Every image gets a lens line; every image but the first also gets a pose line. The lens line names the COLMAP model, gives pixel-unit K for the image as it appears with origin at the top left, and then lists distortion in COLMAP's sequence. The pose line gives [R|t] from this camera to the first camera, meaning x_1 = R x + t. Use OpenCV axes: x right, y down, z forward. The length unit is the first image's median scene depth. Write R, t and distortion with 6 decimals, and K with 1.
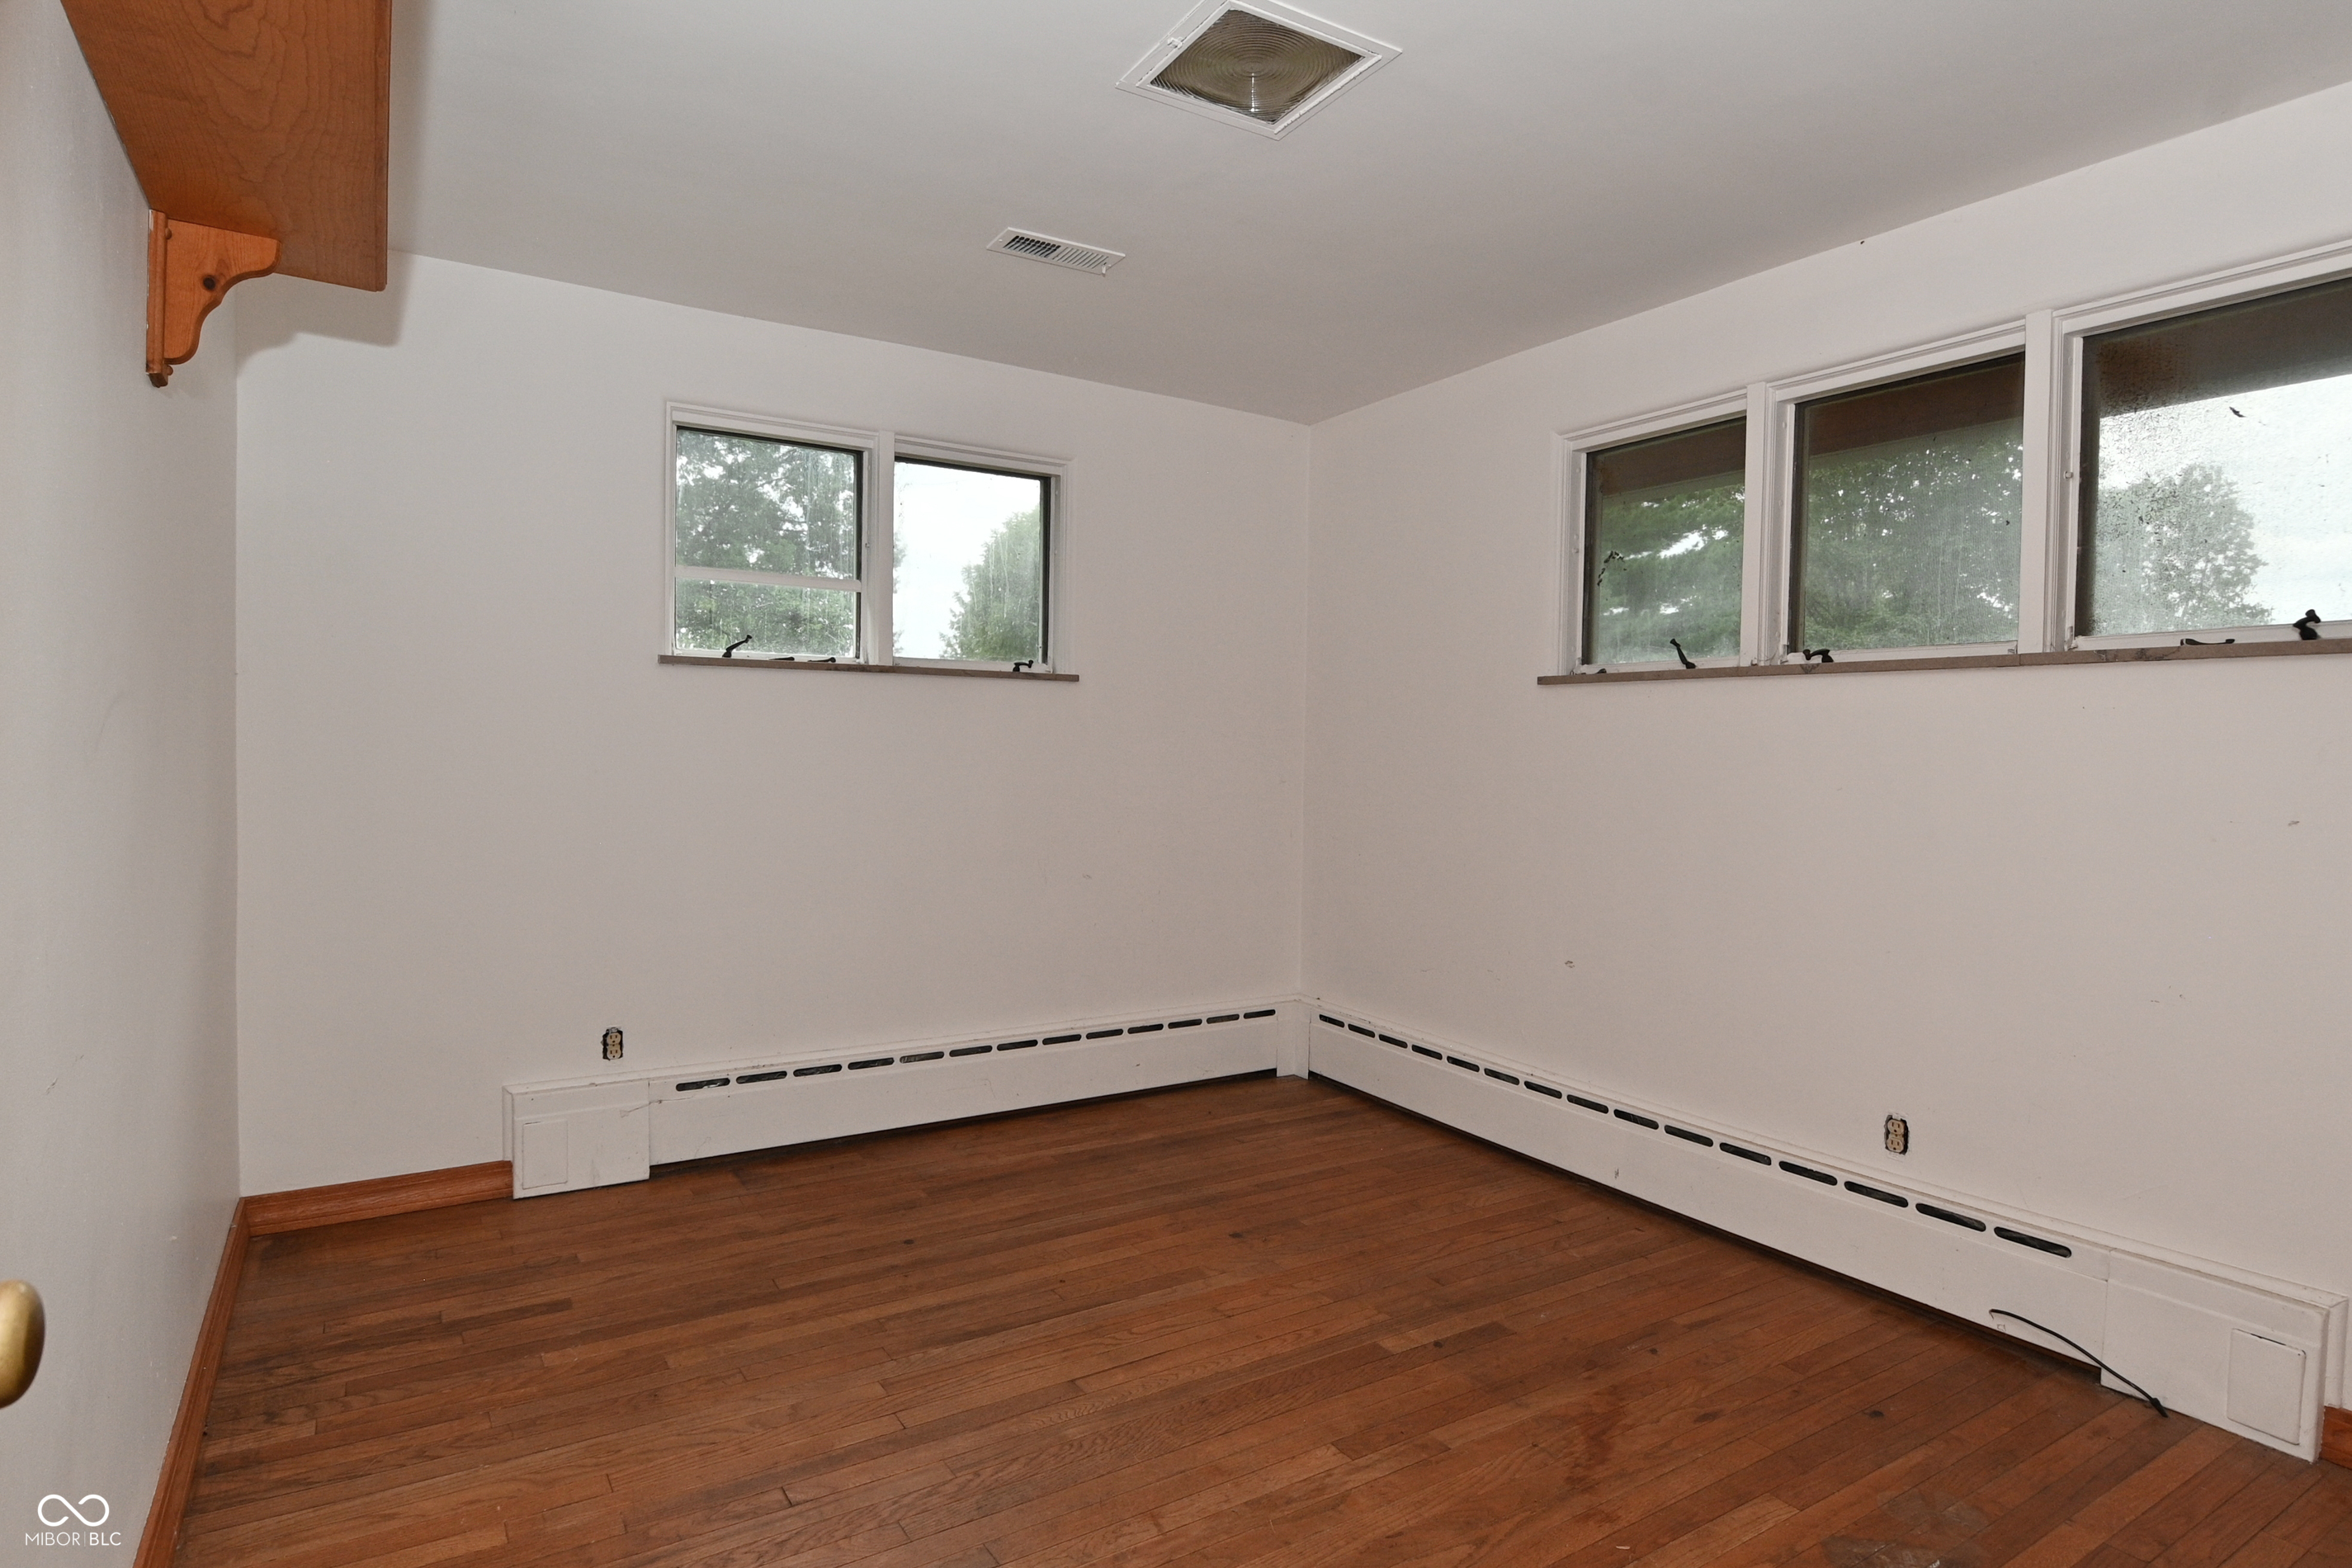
lens RADIAL K [[1227.5, 0, 1183.3], [0, 1227.5, 773.7], [0, 0, 1]] dist [-0.021144, 0.000871]
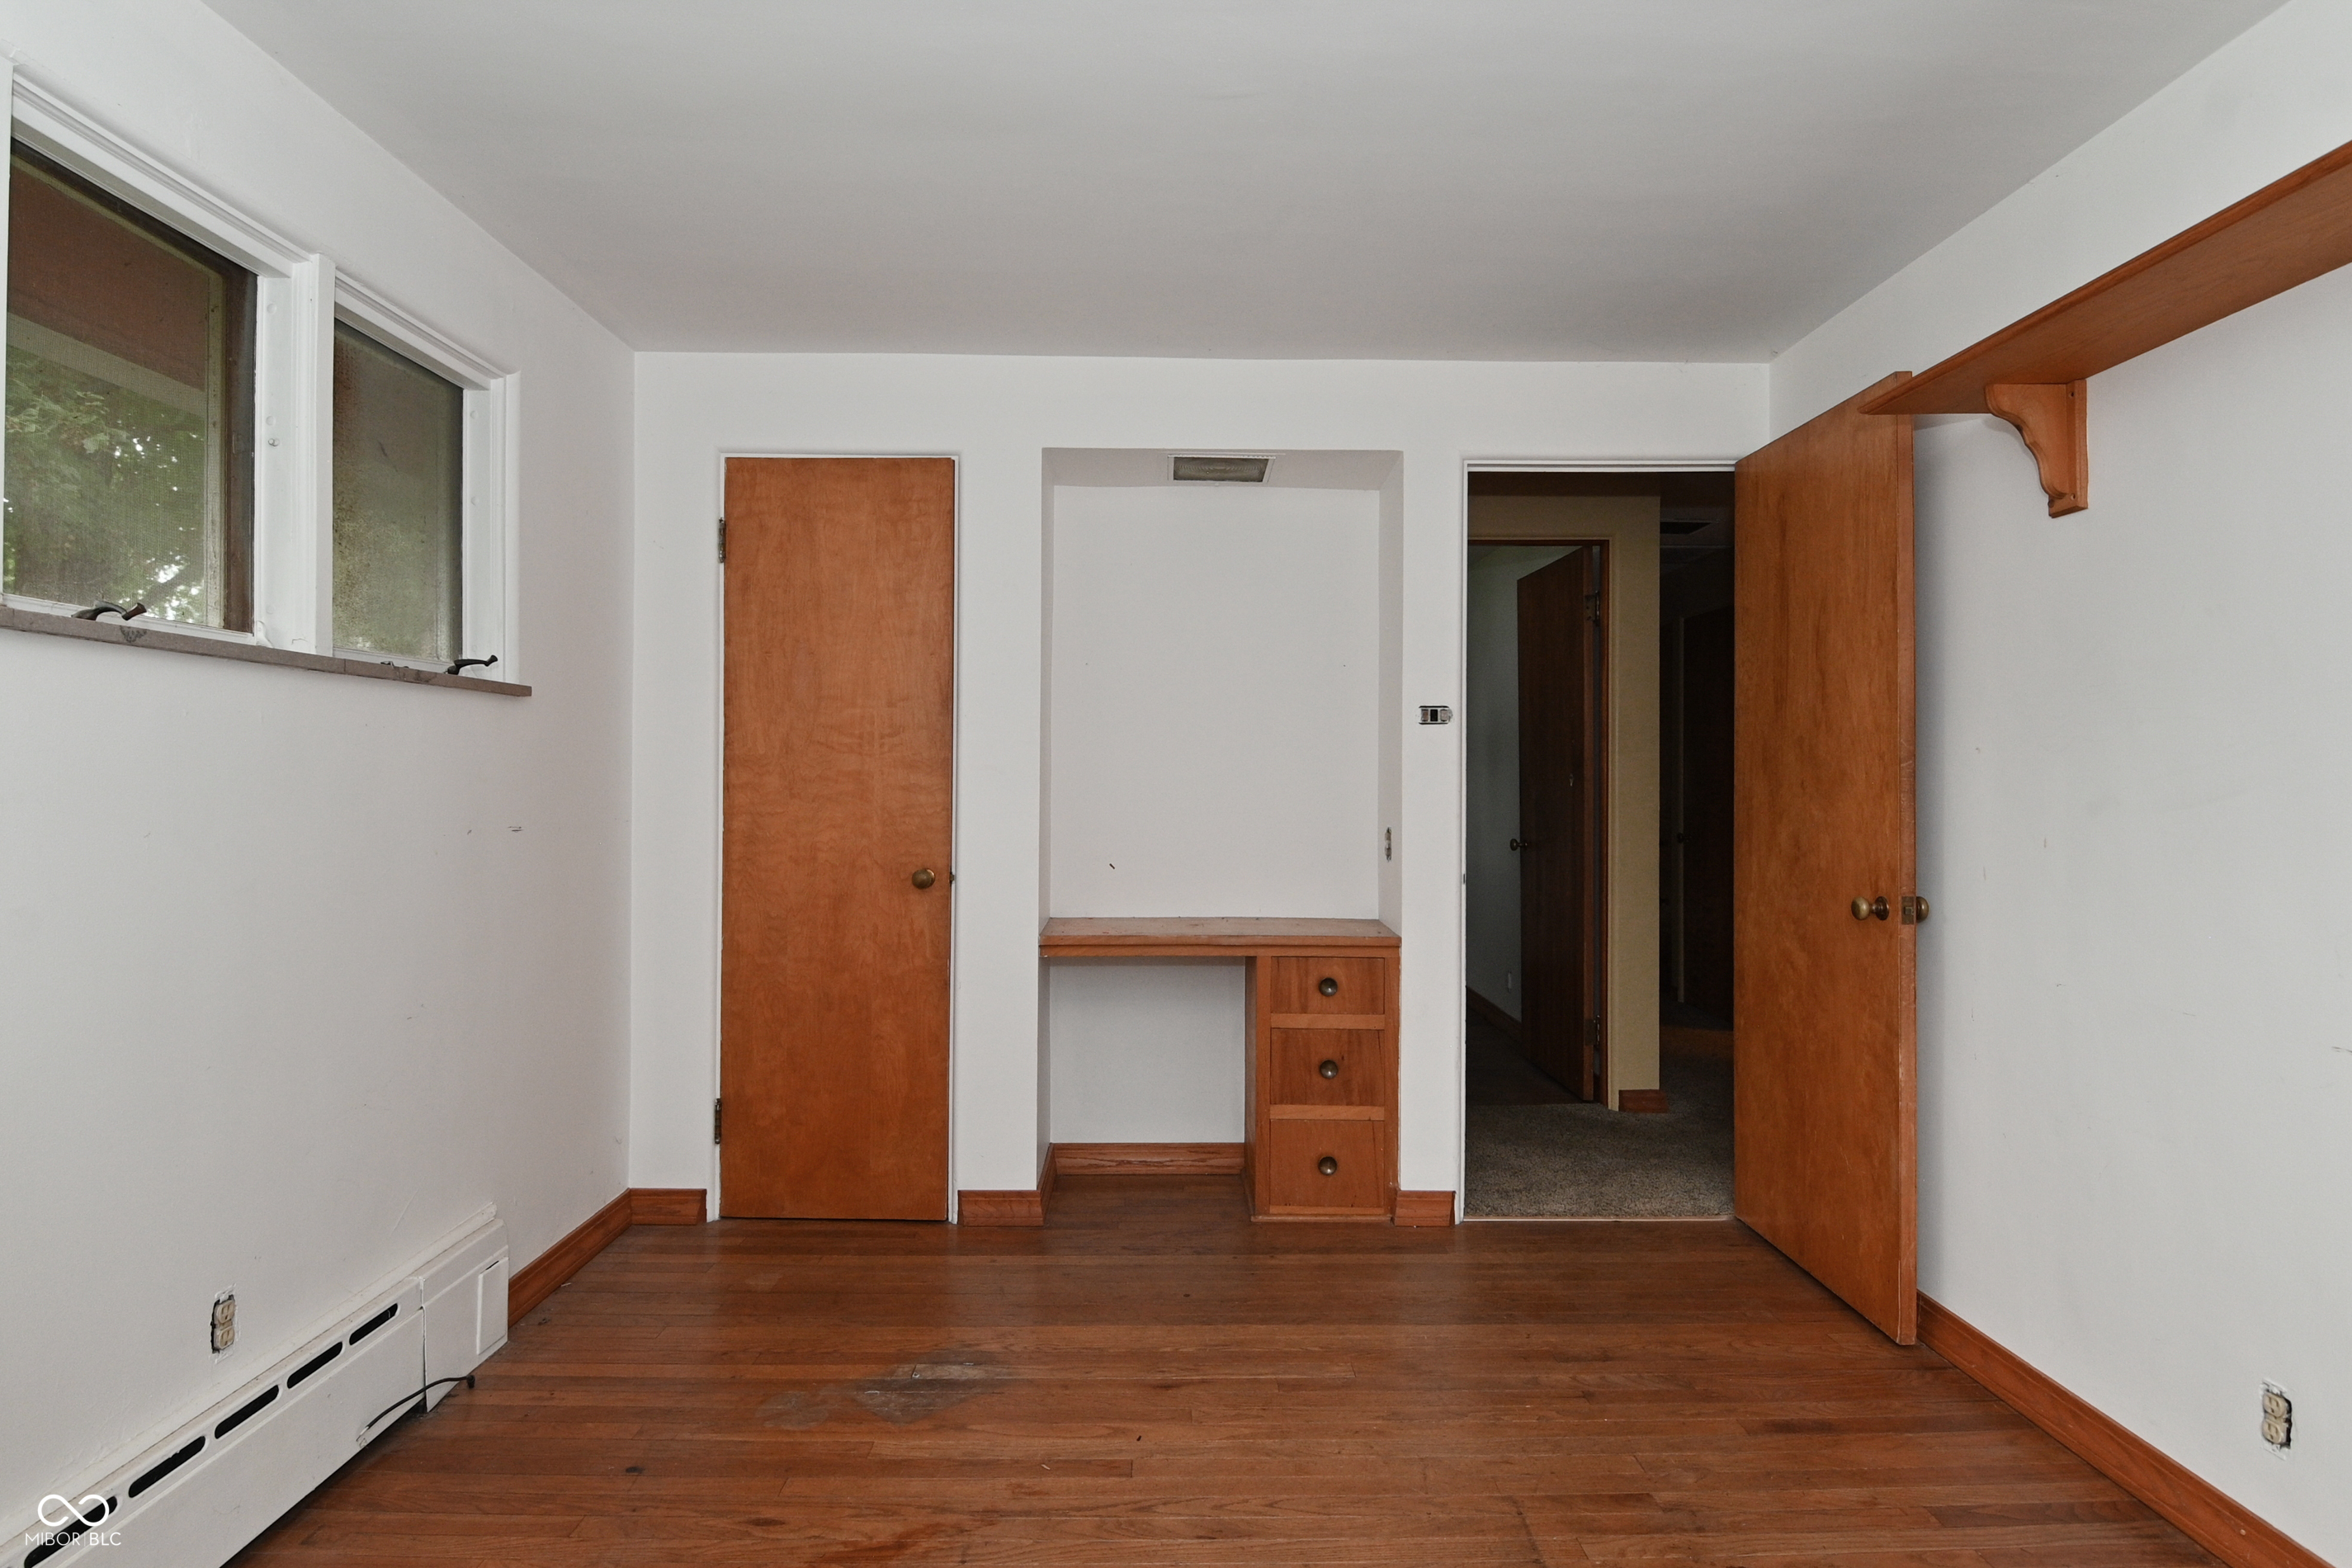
lens RADIAL K [[1227.5, 0, 1183.3], [0, 1227.5, 773.7], [0, 0, 1]] dist [-0.021144, 0.000871]
pose [[-0.849072, -0.013809, 0.528097, -0.298209], [-0.002557, 0.999754, 0.022030, -0.042635], [-0.528271, 0.017355, -0.848898, 1.603041]]
